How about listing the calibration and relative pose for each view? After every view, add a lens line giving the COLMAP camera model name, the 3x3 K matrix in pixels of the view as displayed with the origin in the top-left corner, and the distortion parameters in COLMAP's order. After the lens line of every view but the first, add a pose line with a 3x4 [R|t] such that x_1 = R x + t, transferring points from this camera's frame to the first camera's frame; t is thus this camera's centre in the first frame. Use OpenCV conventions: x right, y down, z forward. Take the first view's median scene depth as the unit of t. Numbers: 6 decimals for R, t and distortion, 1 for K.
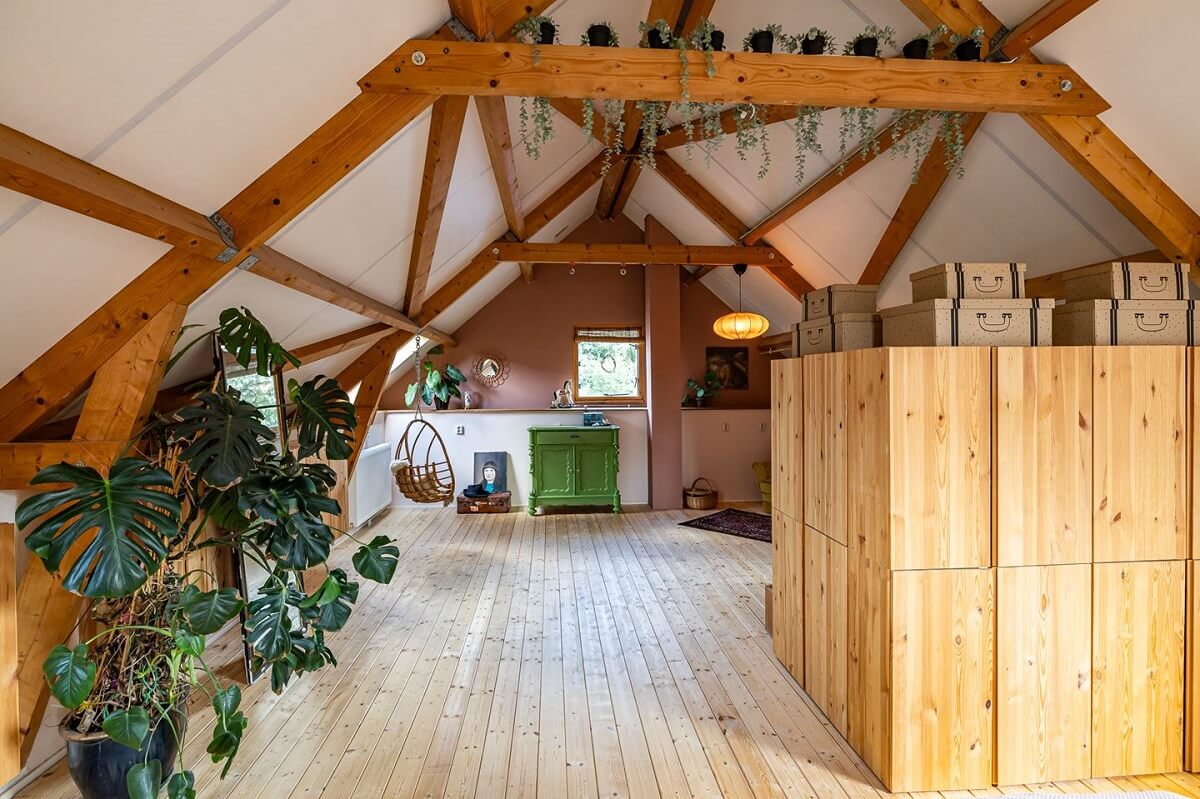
lens RADIAL K [[581.9, 0, 590.2], [0, 581.9, 387.0], [0, 0, 1]] dist [-0.000096, -0.000021]
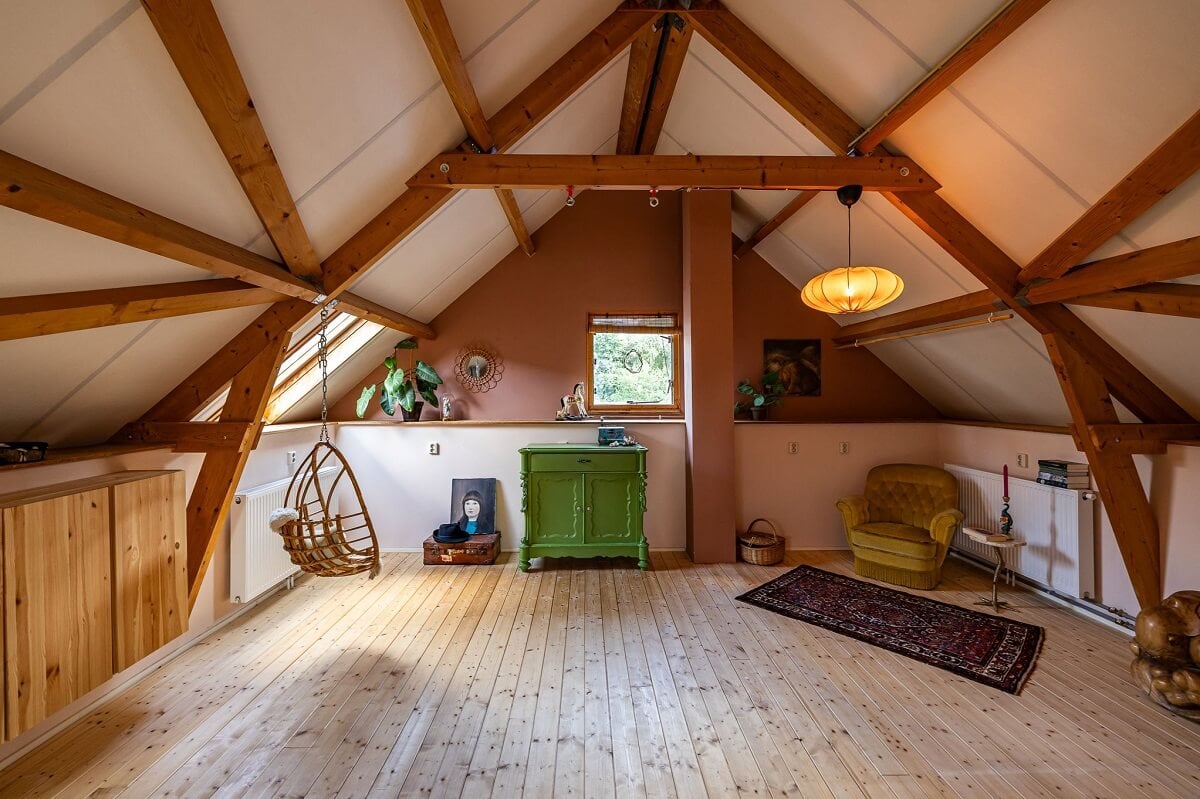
lens RADIAL K [[536.5, 0, 588.8], [0, 536.5, 386.1], [0, 0, 1]] dist [0.000140, 0.000101]
pose [[0.998219, 0.002956, -0.059577, 0.016982], [-0.003728, 0.999911, -0.012838, 0.001580], [0.059533, 0.013037, 0.998141, 0.328951]]
